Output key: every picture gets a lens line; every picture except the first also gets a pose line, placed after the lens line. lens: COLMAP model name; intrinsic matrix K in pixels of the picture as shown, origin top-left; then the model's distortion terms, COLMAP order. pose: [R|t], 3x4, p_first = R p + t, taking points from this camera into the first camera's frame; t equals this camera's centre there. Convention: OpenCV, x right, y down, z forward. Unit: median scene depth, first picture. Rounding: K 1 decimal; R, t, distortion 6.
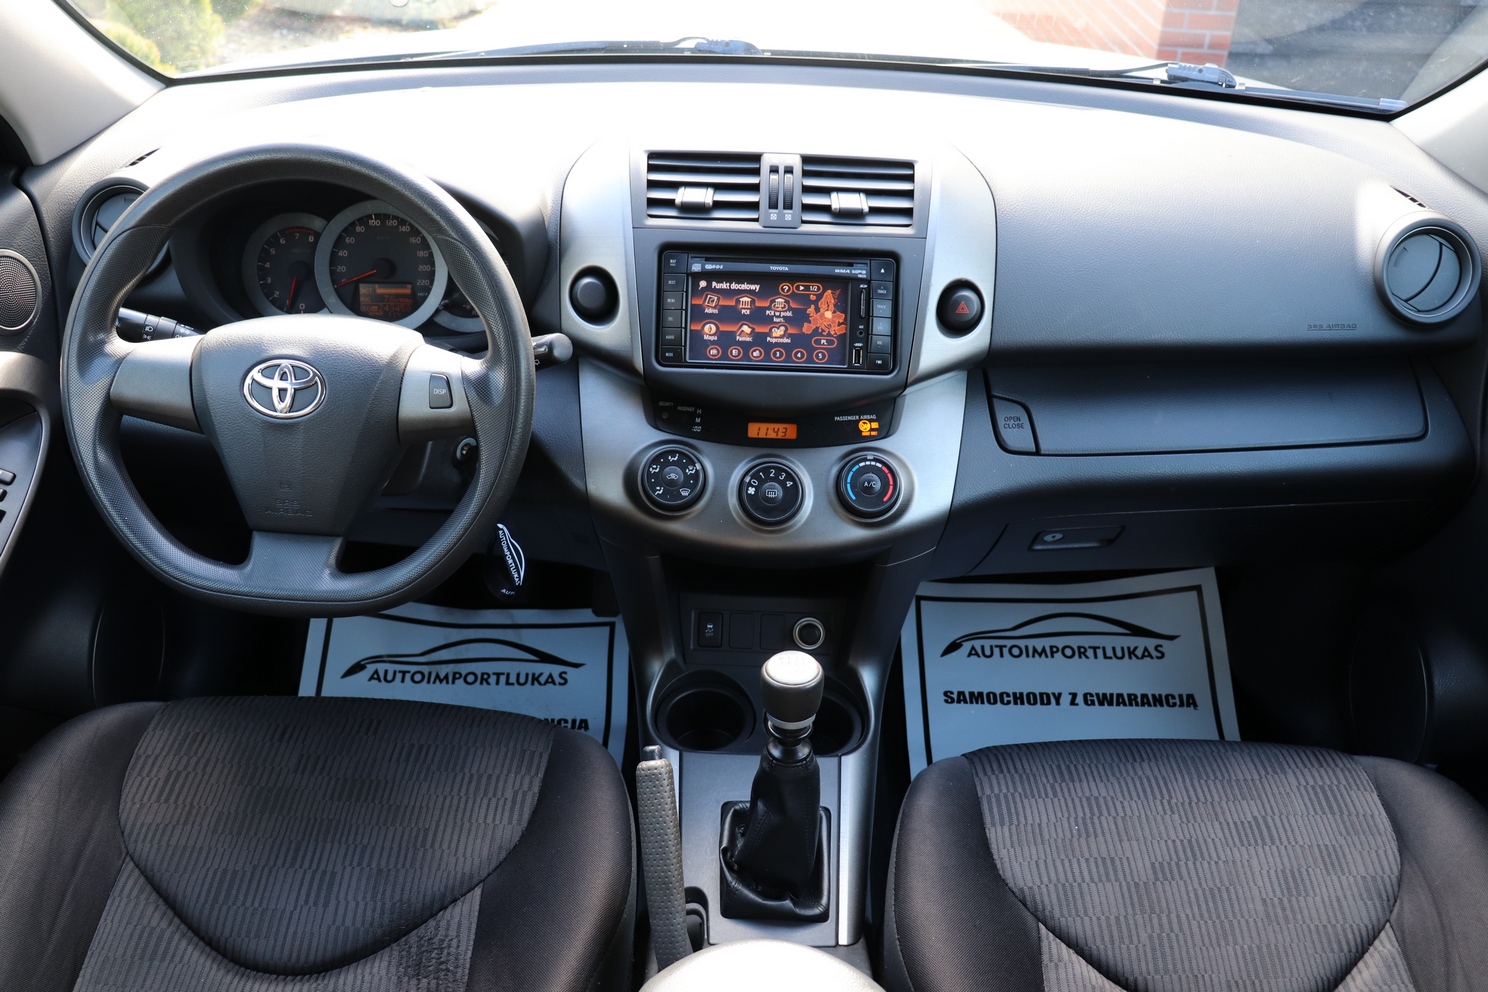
lens RADIAL K [[1227.3, 0, 733.3], [0, 1227.3, 492.5], [0, 0, 1]] dist [-0.184405, 0.159997]
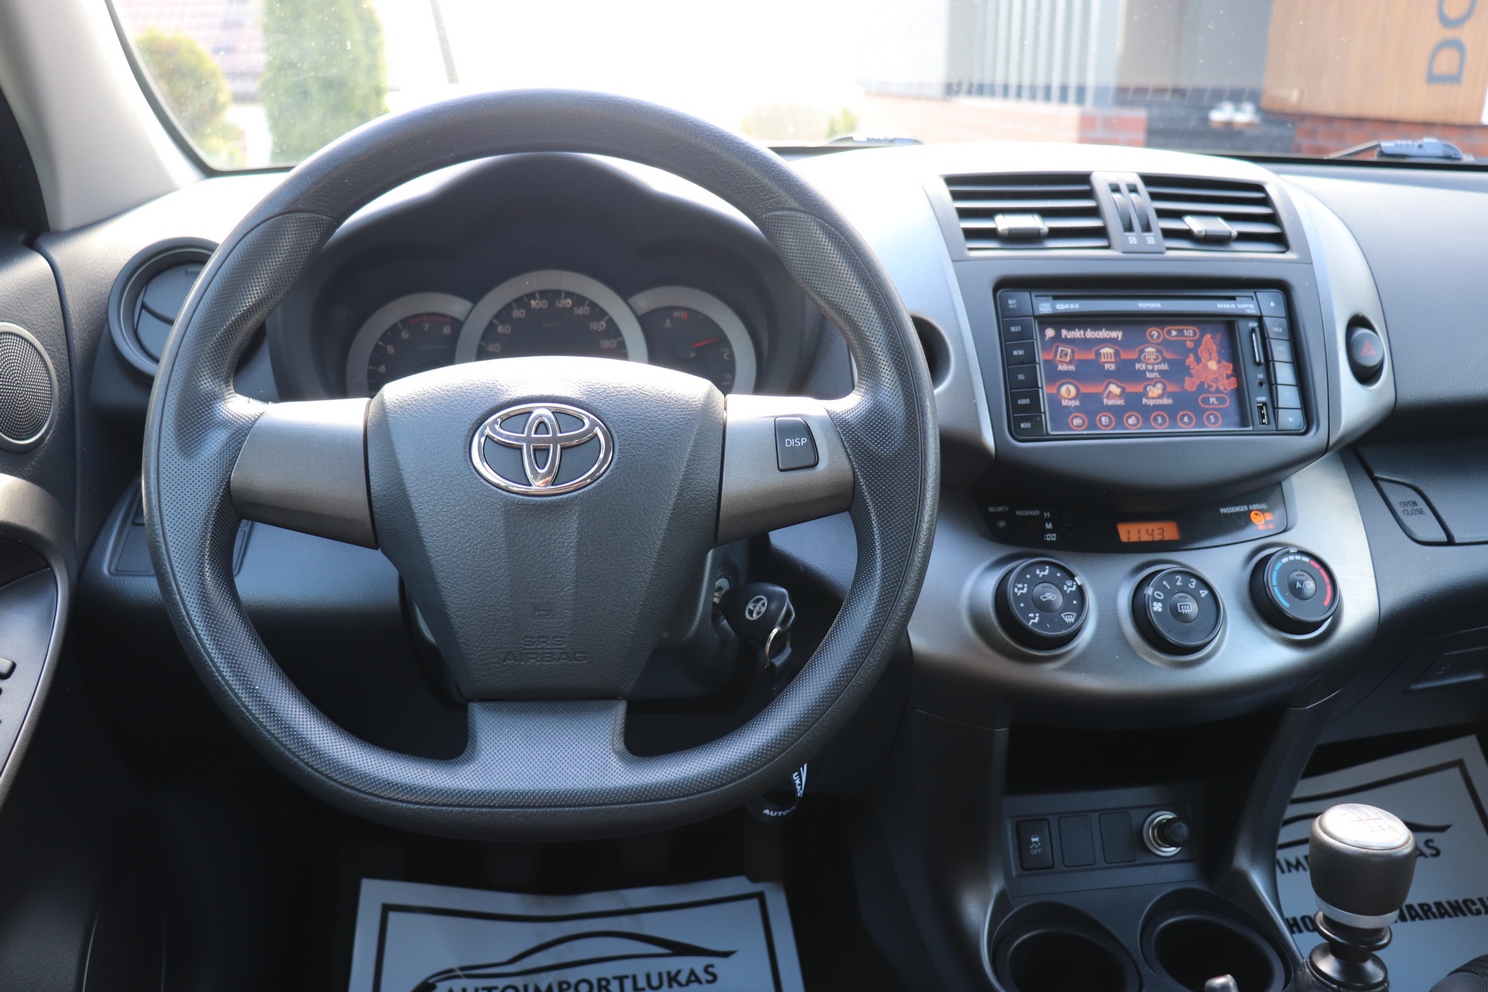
lens RADIAL K [[1227.3, 0, 738.5], [0, 1227.3, 480.6], [0, 0, 1]] dist [-0.184405, 0.159997]
pose [[0.990069, -0.061276, 0.126527, -0.305655], [0.092815, 0.960886, -0.260927, 0.086339], [-0.105590, 0.270080, 0.957031, 0.345323]]
